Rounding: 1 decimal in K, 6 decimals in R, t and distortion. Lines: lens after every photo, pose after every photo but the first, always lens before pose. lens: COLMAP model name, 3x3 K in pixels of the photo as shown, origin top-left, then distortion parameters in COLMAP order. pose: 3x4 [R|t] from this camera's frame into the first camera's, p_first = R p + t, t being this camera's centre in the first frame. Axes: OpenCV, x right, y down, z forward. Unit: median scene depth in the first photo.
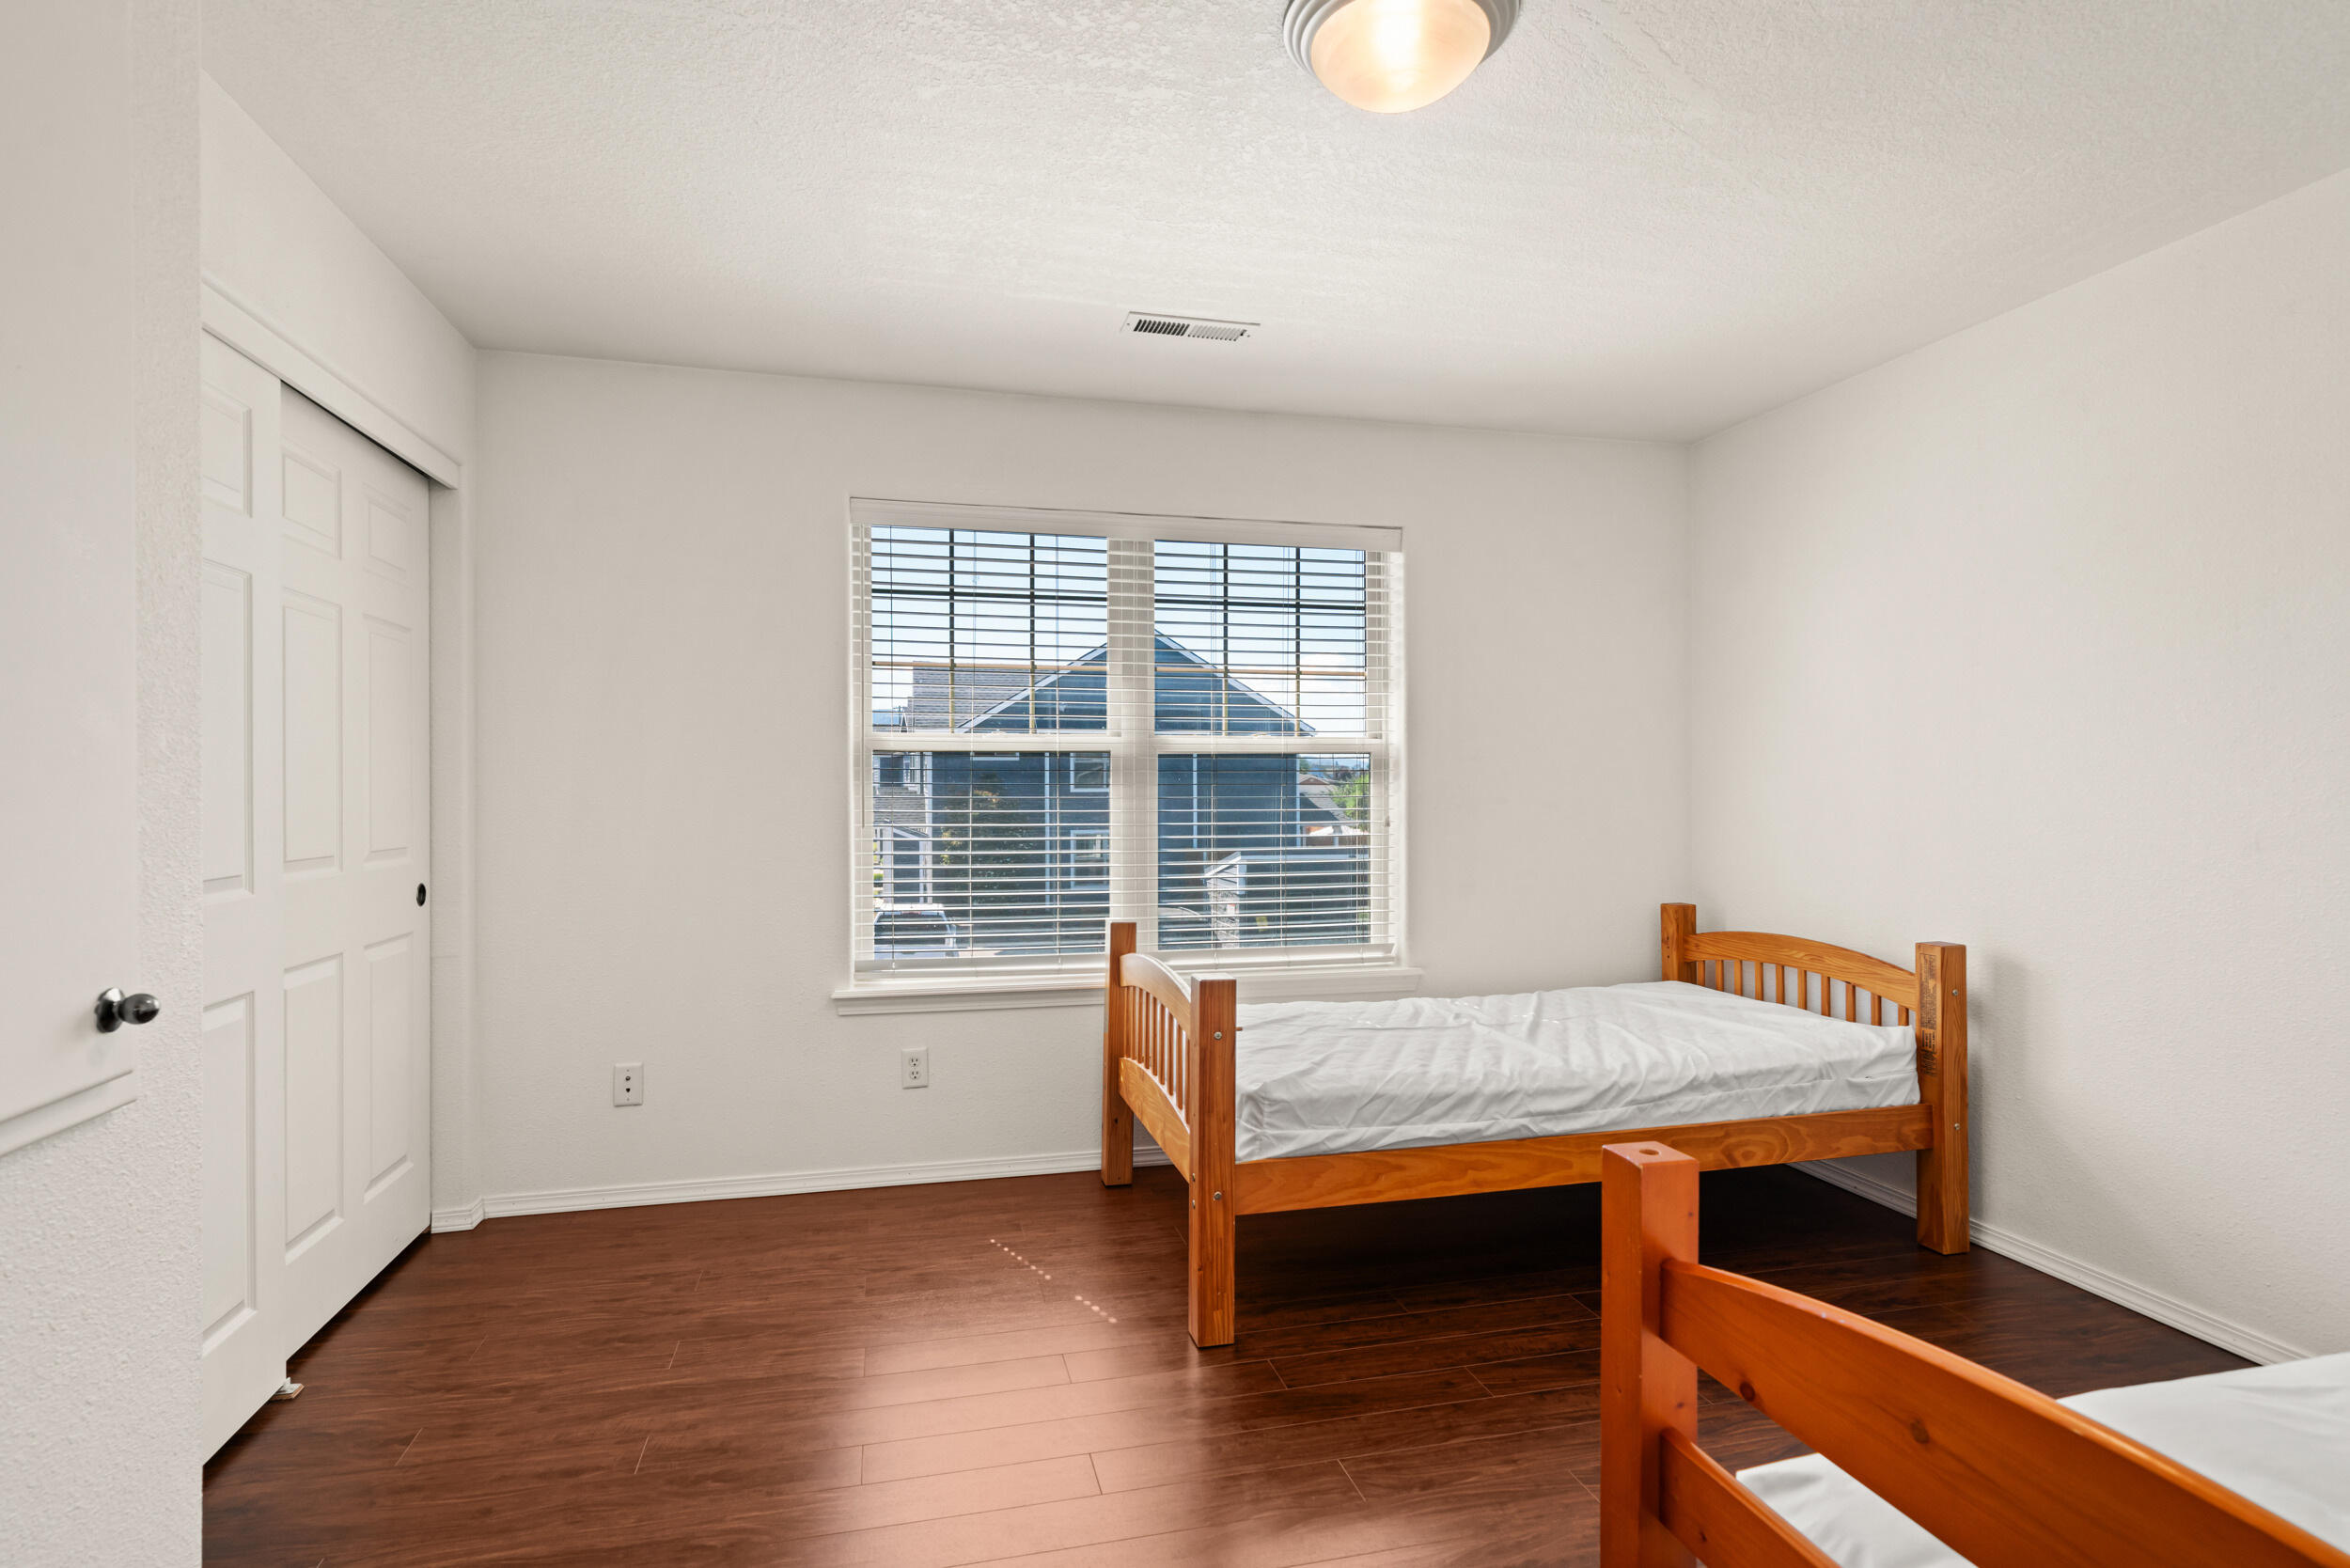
lens RADIAL K [[1197.8, 0, 1175.4], [0, 1197.8, 789.8], [0, 0, 1]] dist [0.003408, 0.001503]
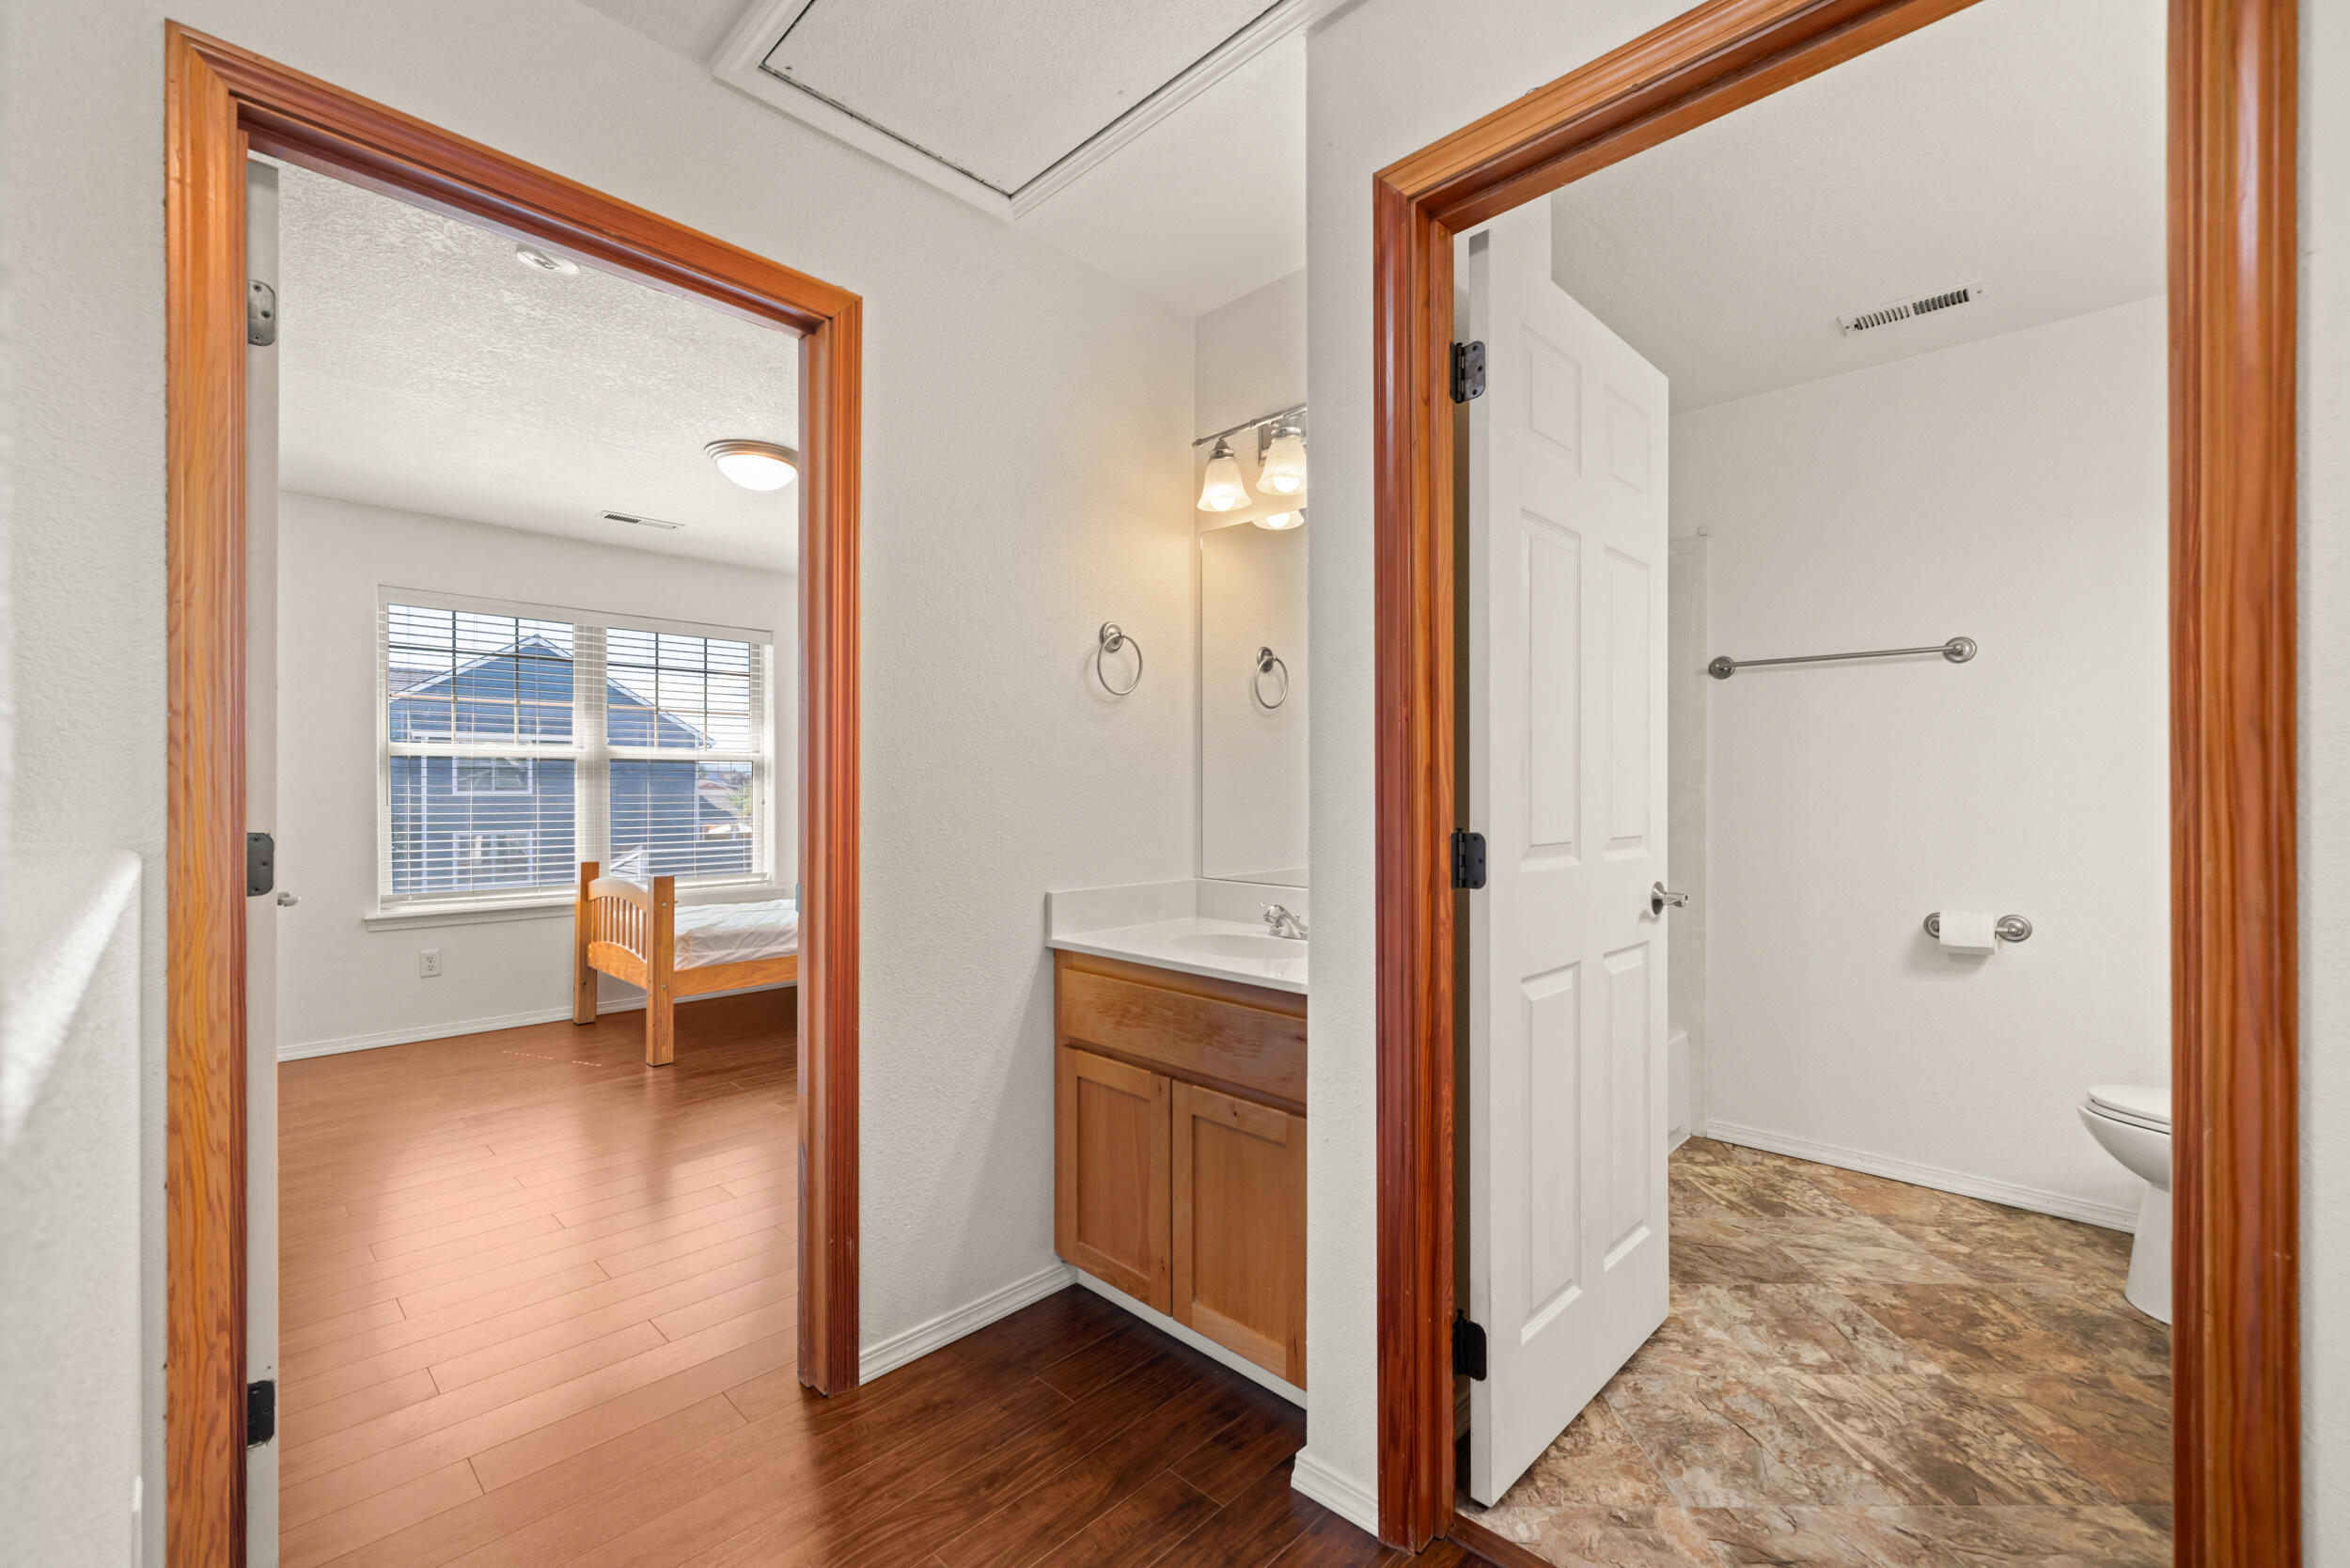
lens RADIAL K [[984.8, 0, 1180.8], [0, 984.8, 795.0], [0, 0, 1]] dist [-0.001630, -0.000009]
pose [[0.847442, -0.002125, 0.530884, -0.067428], [0.001352, 0.999997, 0.001844, 0.015688], [-0.530887, -0.000845, 0.847442, -0.532274]]
